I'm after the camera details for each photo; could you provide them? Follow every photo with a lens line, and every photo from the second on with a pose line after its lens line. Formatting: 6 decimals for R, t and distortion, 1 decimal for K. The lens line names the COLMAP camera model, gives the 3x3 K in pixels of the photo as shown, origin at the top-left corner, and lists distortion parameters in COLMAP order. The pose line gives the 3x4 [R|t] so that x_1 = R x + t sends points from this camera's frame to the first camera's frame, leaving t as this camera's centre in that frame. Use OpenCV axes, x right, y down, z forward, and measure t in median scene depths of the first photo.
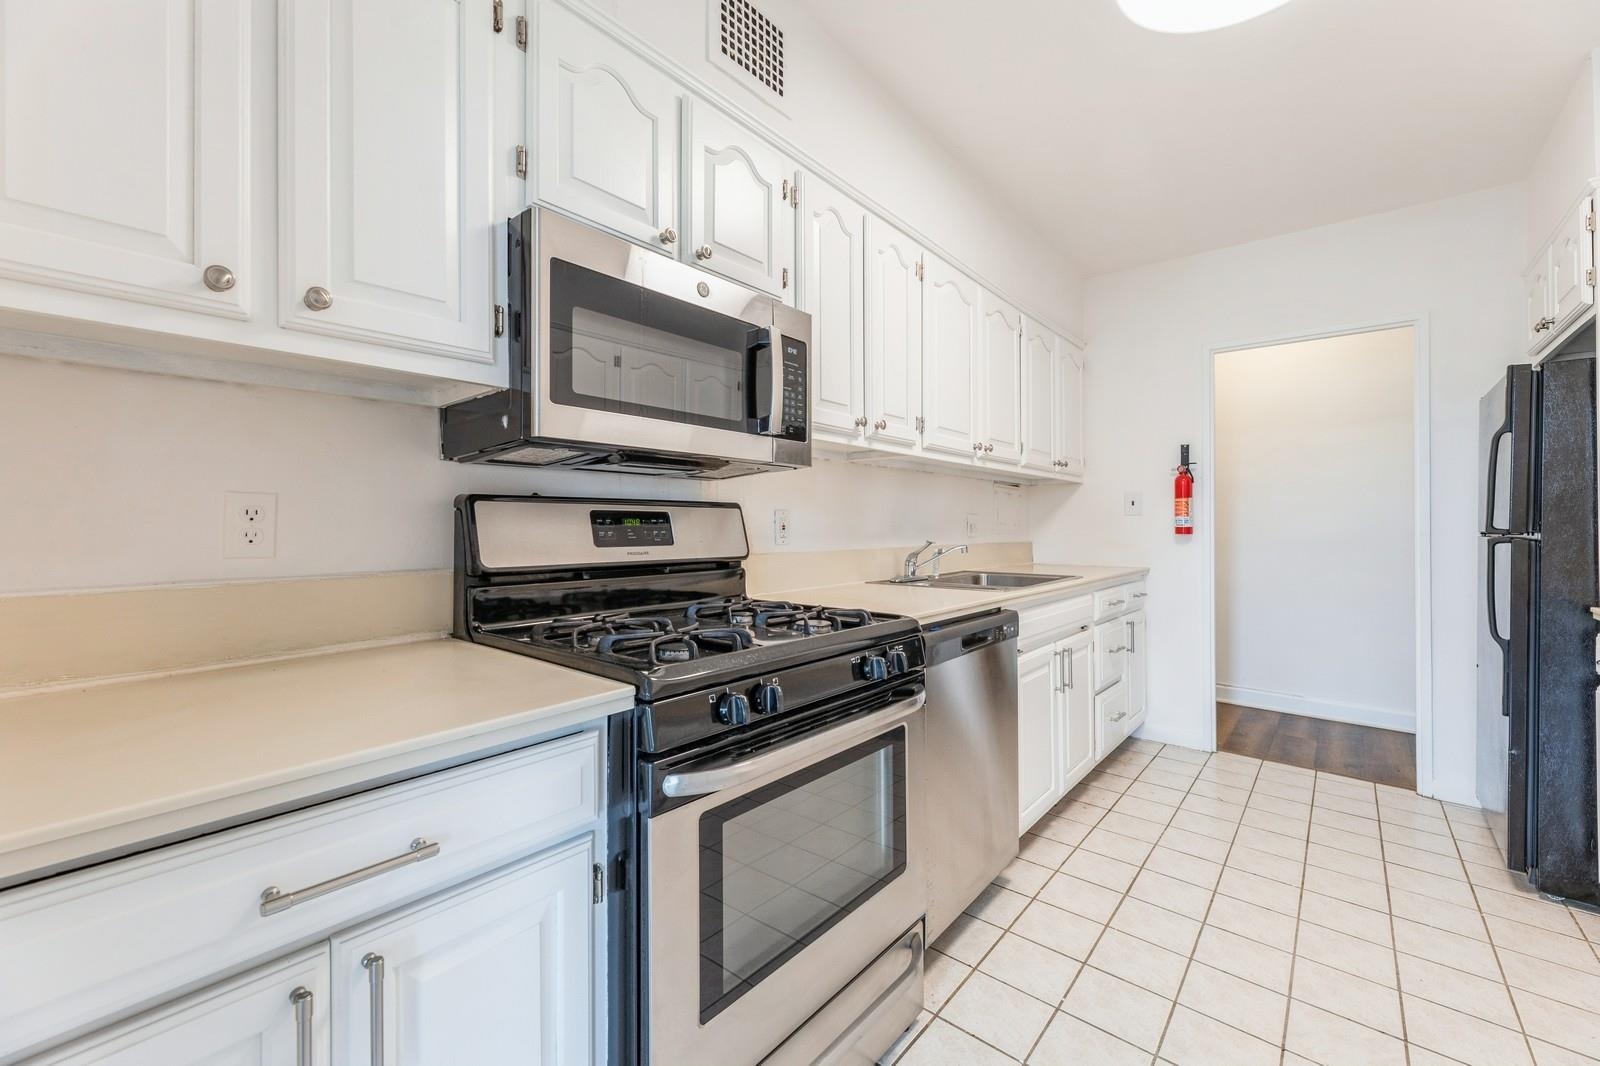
lens RADIAL K [[646.8, 0, 798.4], [0, 646.8, 519.0], [0, 0, 1]] dist [0.000997, 0.000162]
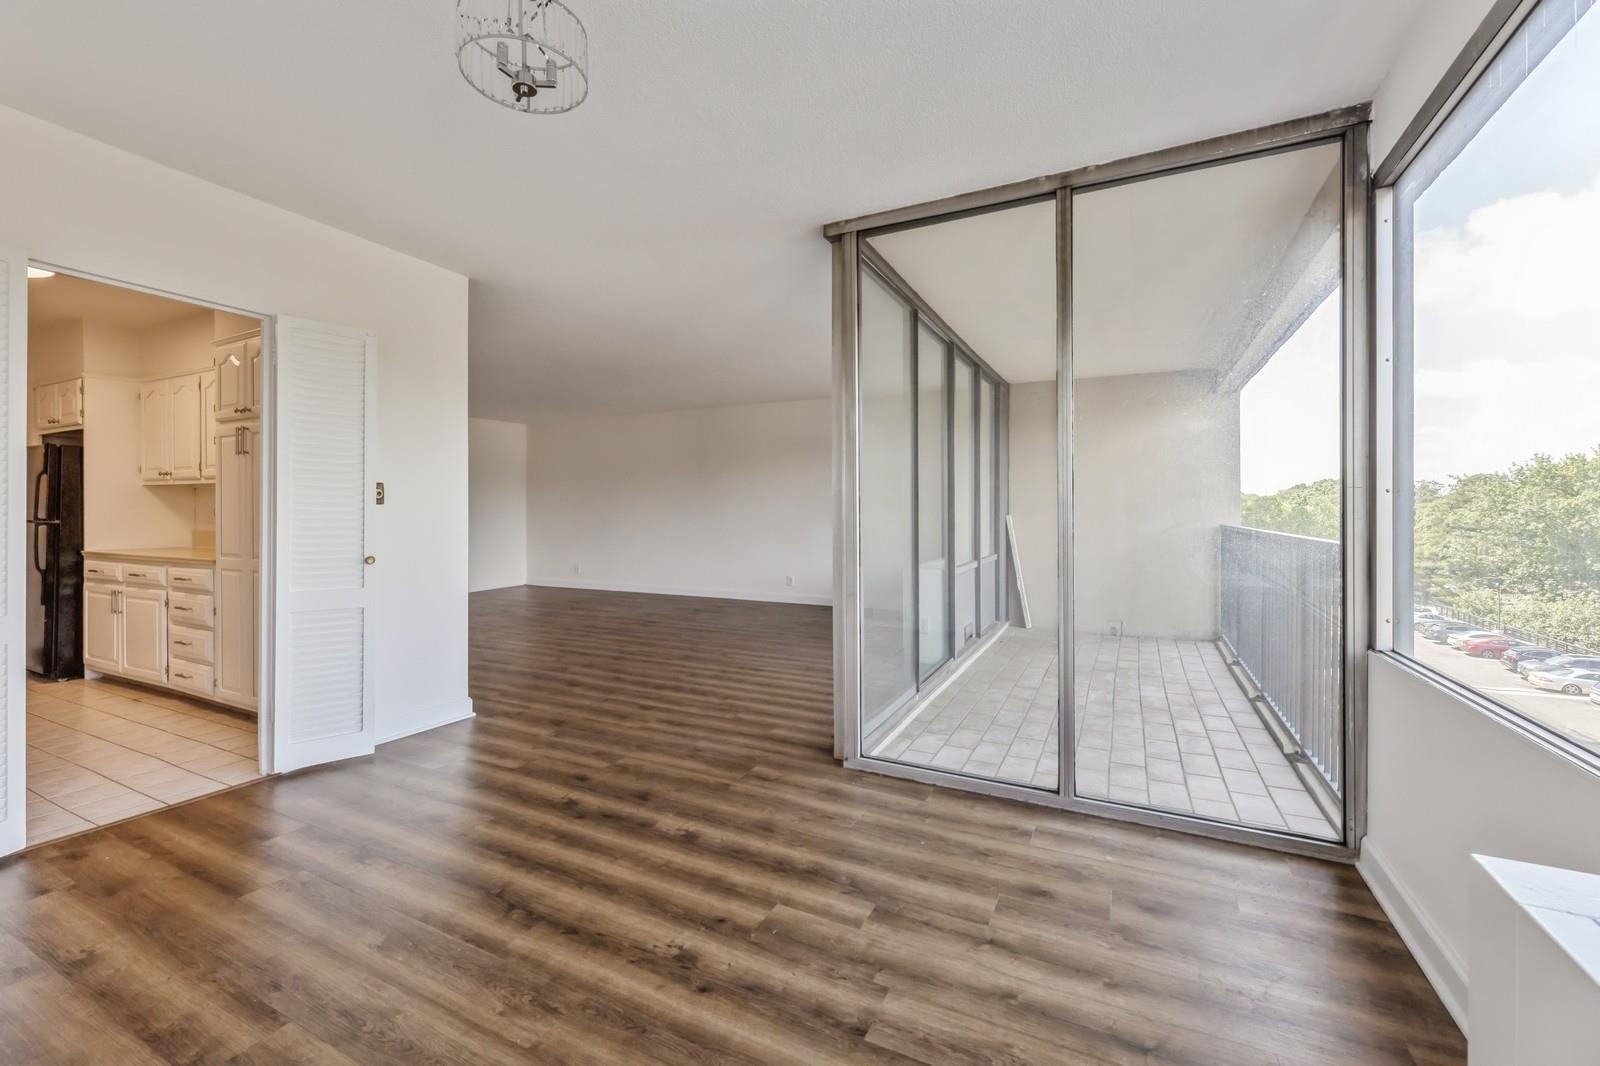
lens RADIAL K [[656.7, 0, 794.6], [0, 656.7, 510.2], [0, 0, 1]] dist [0.002878, 0.000364]
pose [[-0.234120, -0.003315, 0.972202, -1.715997], [-0.009254, 0.999956, 0.001181, -0.040045], [-0.972164, -0.008720, -0.234140, -0.968586]]
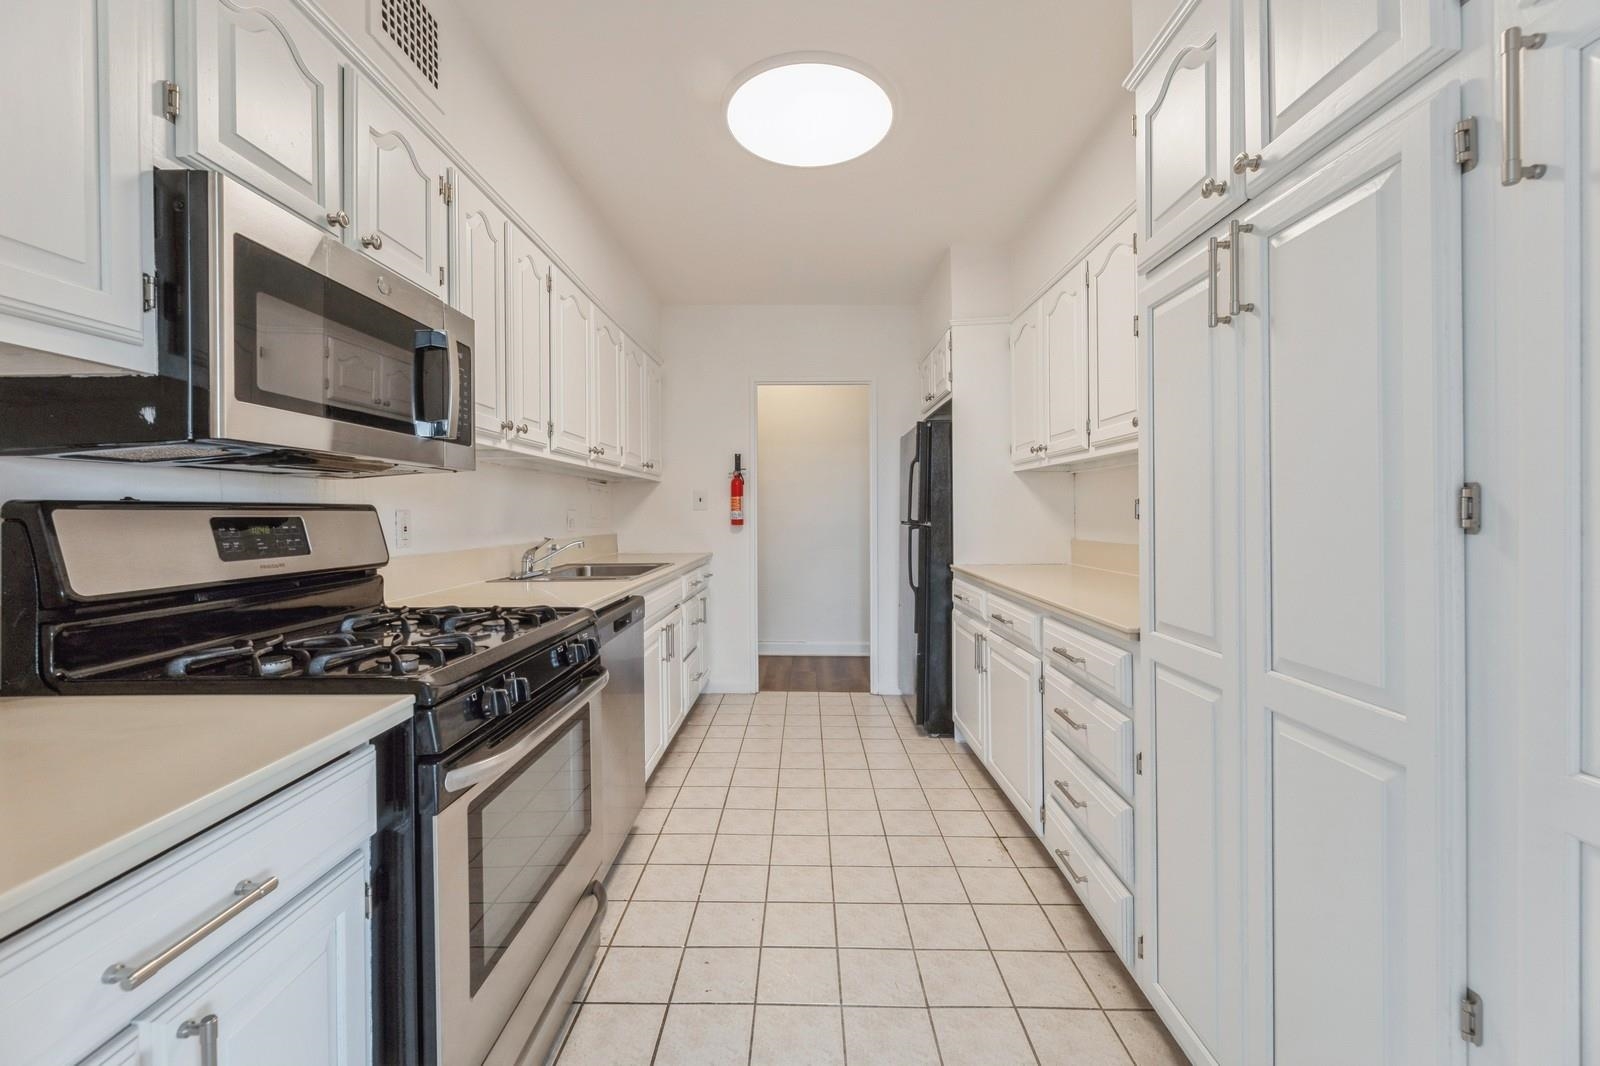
lens RADIAL K [[656.7, 0, 794.6], [0, 656.7, 510.2], [0, 0, 1]] dist [0.002878, 0.000364]
pose [[0.771494, -0.005348, 0.636214, -0.226147], [0.002148, 0.999981, 0.005802, -0.021371], [-0.636233, -0.003110, 0.771491, -0.101633]]
